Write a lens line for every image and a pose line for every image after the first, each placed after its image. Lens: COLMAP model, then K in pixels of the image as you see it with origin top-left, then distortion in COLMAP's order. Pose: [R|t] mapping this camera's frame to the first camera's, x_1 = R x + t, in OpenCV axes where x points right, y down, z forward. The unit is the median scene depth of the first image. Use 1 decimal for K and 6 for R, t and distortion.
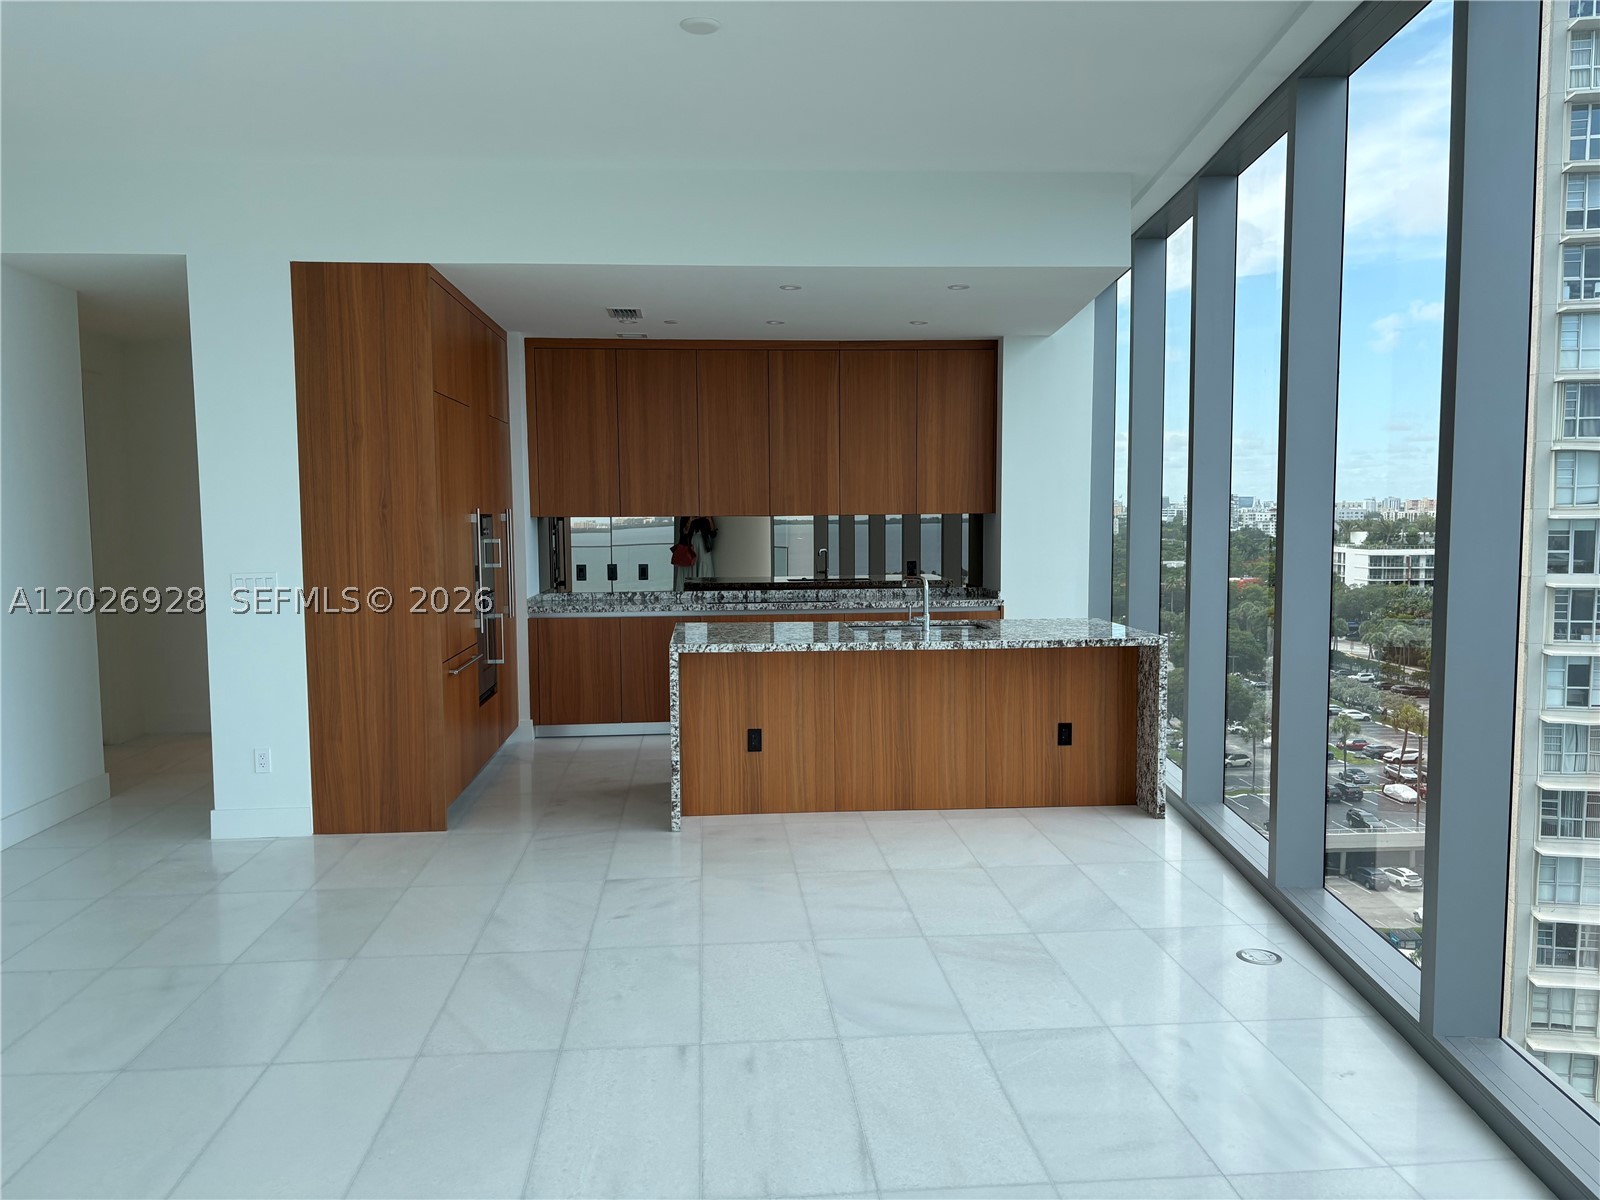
lens RADIAL K [[1202.2, 0, 778.8], [0, 1202.2, 607.1], [0, 0, 1]] dist [0.096660, -0.002566]
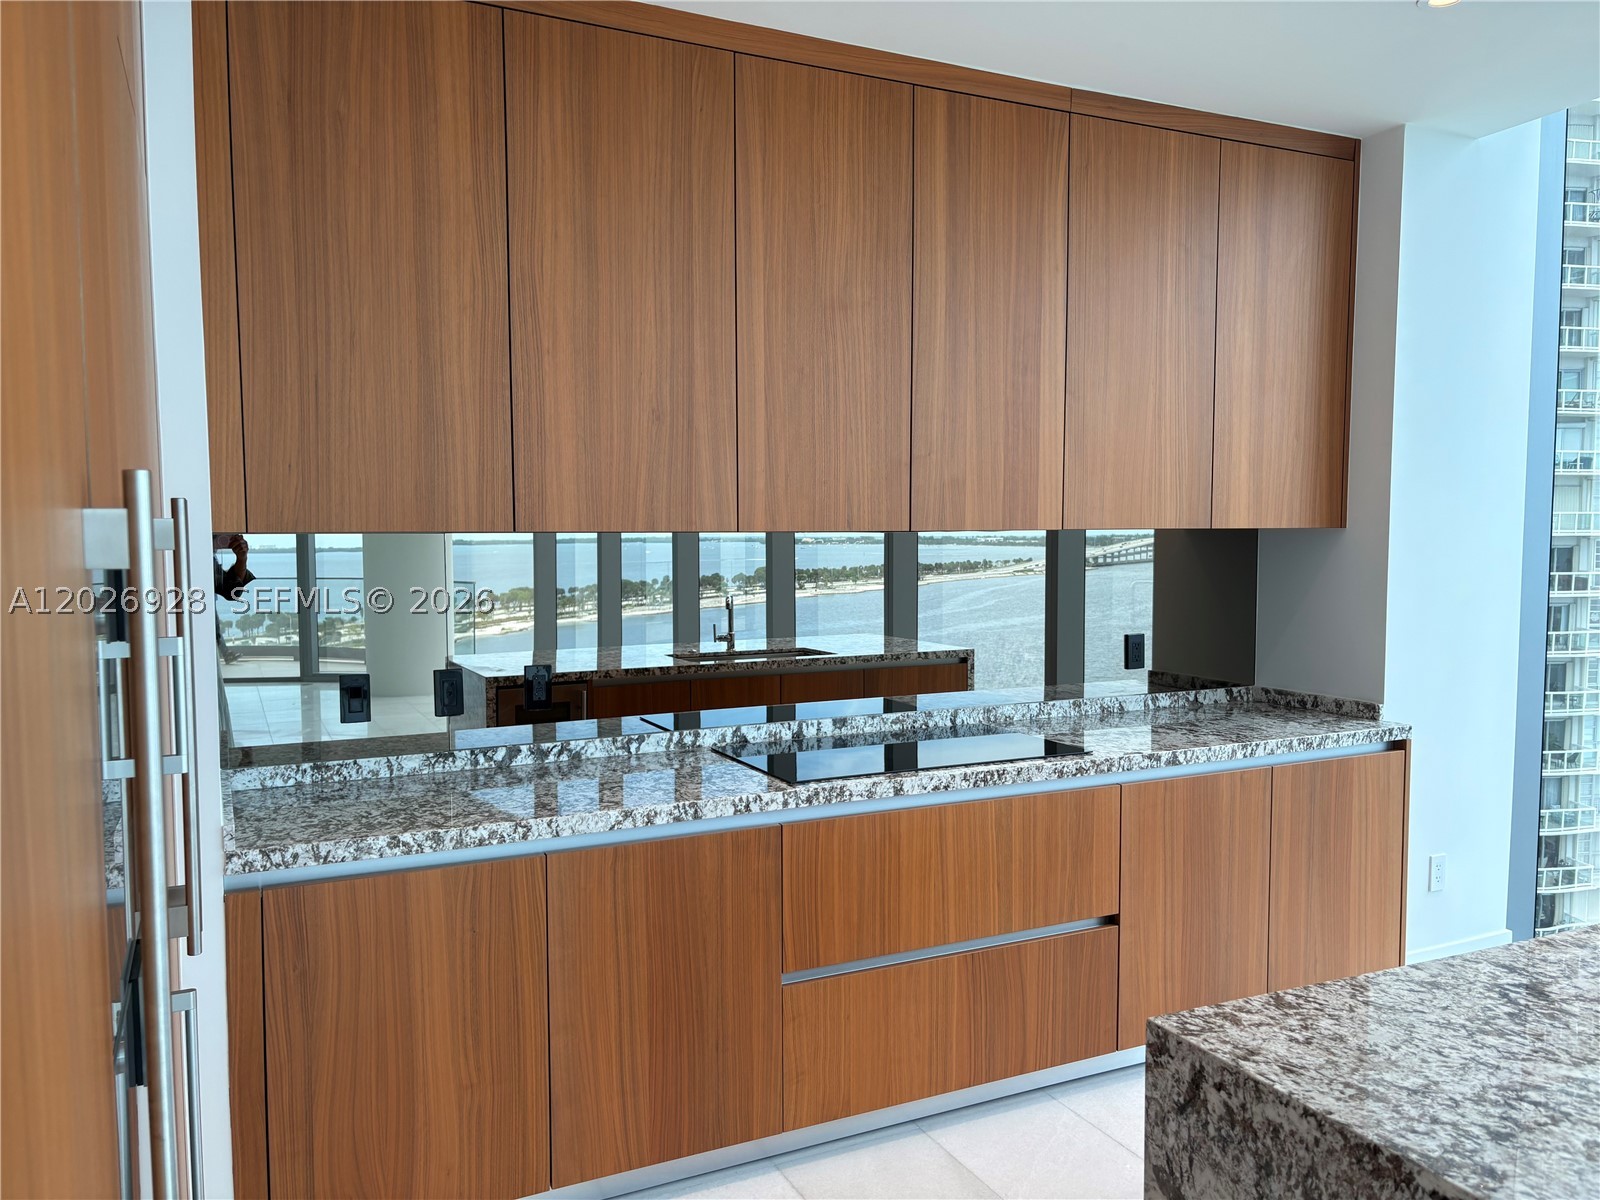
lens RADIAL K [[1216.2, 0, 797.8], [0, 1216.2, 608.0], [0, 0, 1]] dist [0.007326, -0.001166]
pose [[0.923866, -0.019211, 0.382233, -0.254517], [0.025147, 0.999628, -0.010539, -0.067051], [-0.381888, 0.019349, 0.924006, 0.914212]]
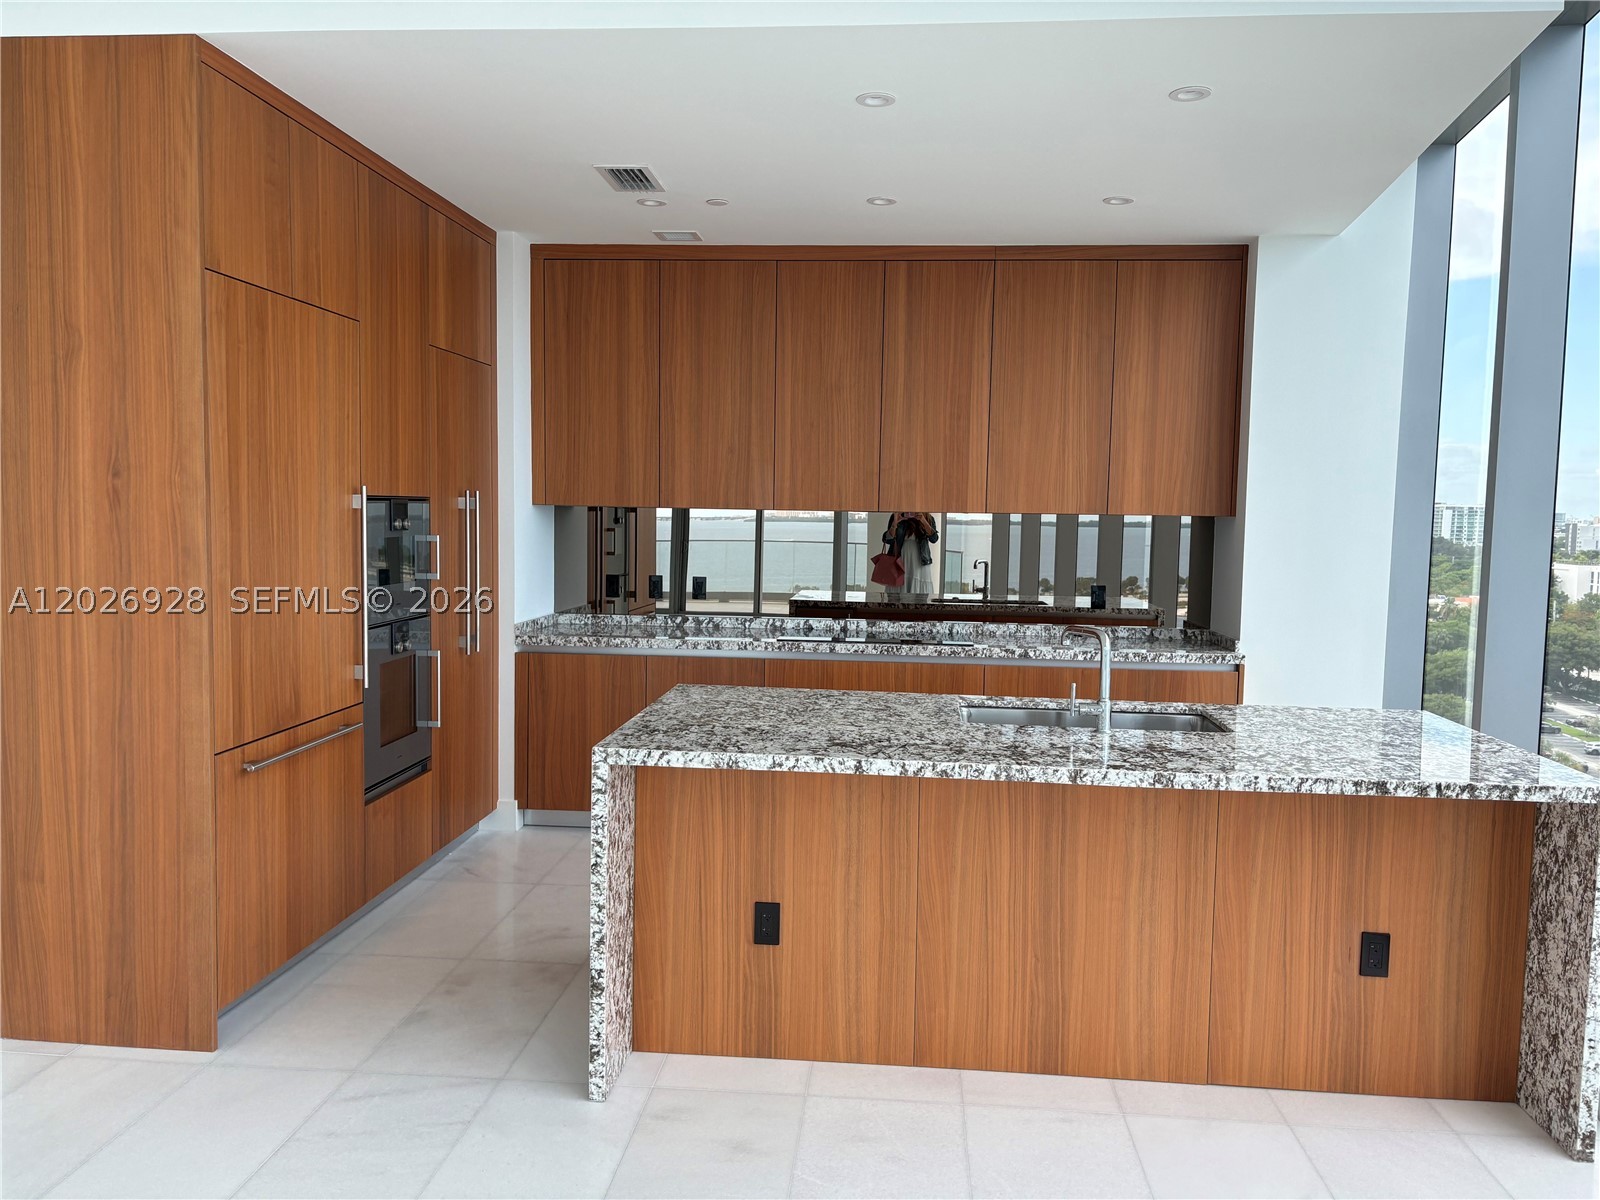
lens RADIAL K [[1215.2, 0, 800.0], [0, 1215.2, 600.0], [0, 0, 1]] dist [0.030396, -0.026872]
pose [[0.988105, 0.037409, -0.149160, 0.069800], [-0.038150, 0.999270, -0.002112, -0.033086], [0.148972, 0.007778, 0.988811, 0.457969]]
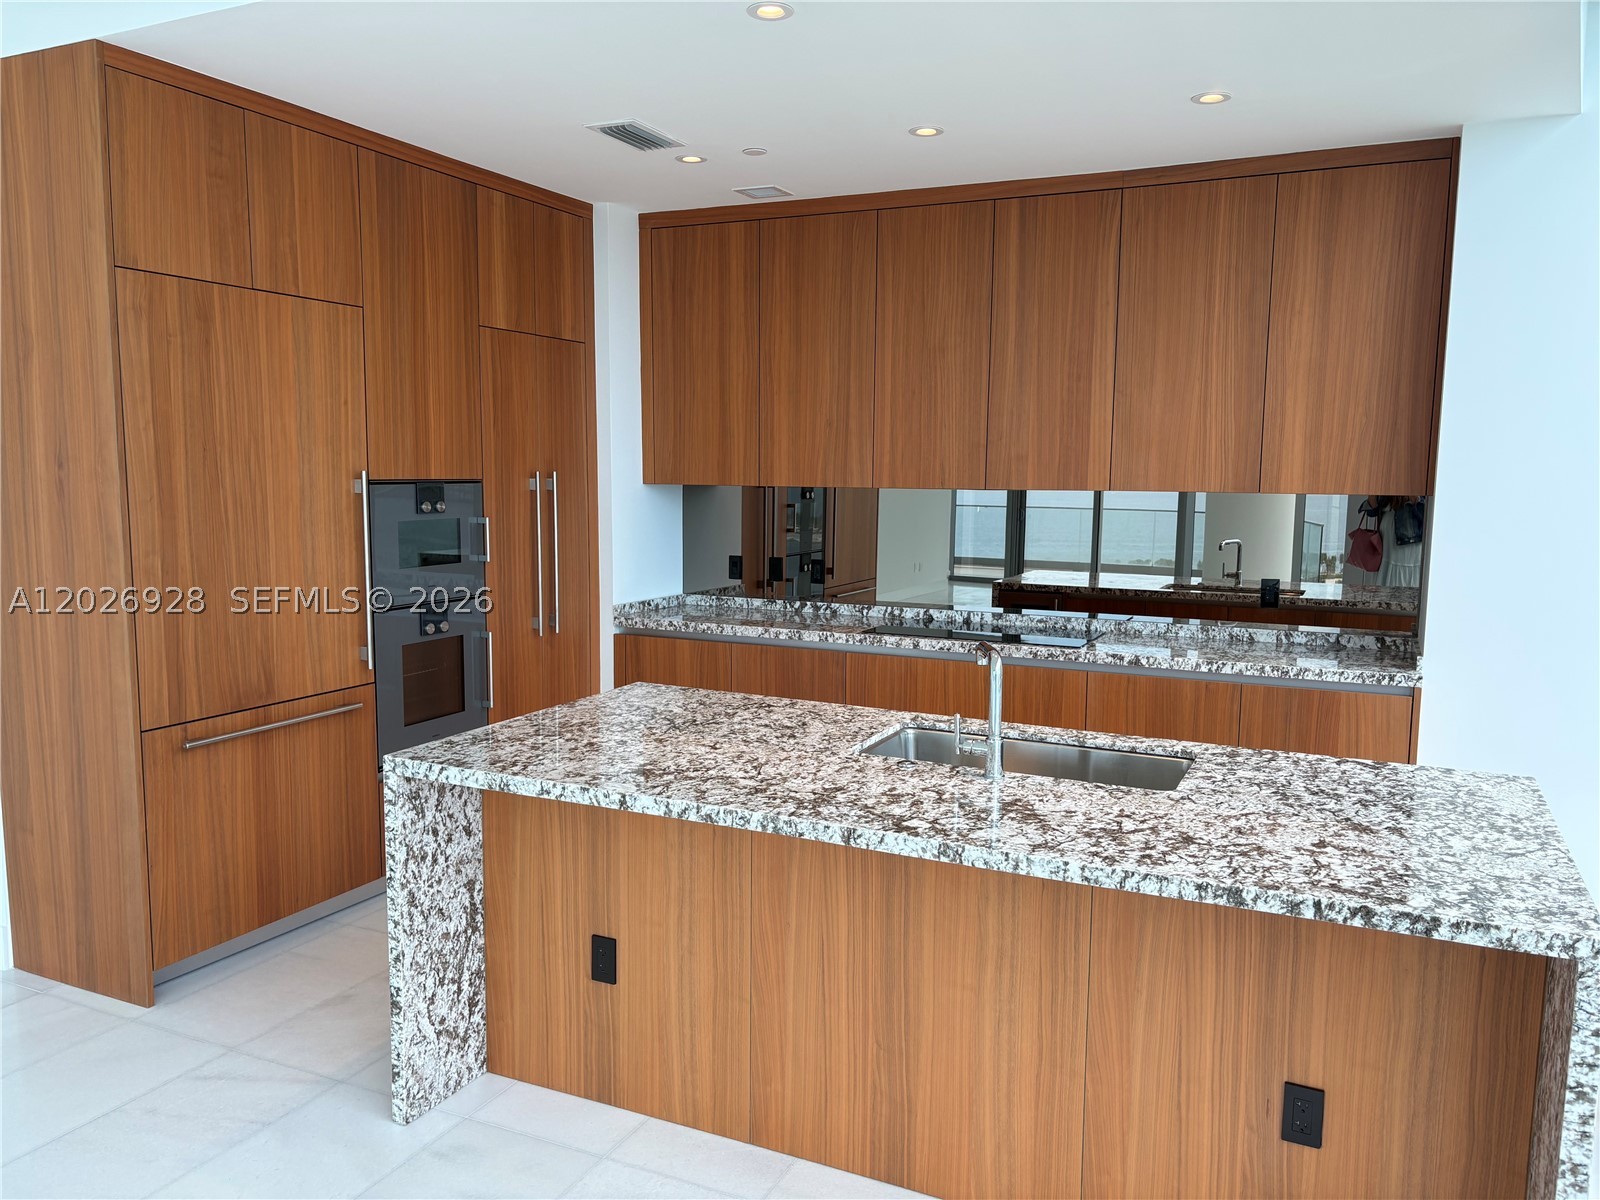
lens RADIAL K [[1213.0, 0, 780.8], [0, 1213.0, 618.6], [0, 0, 1]] dist [0.011015, -0.001899]
pose [[0.872061, 0.076759, -0.483341, 0.266064], [-0.055670, 0.996772, 0.057856, -0.058030], [0.486221, -0.023546, 0.873518, 0.604535]]
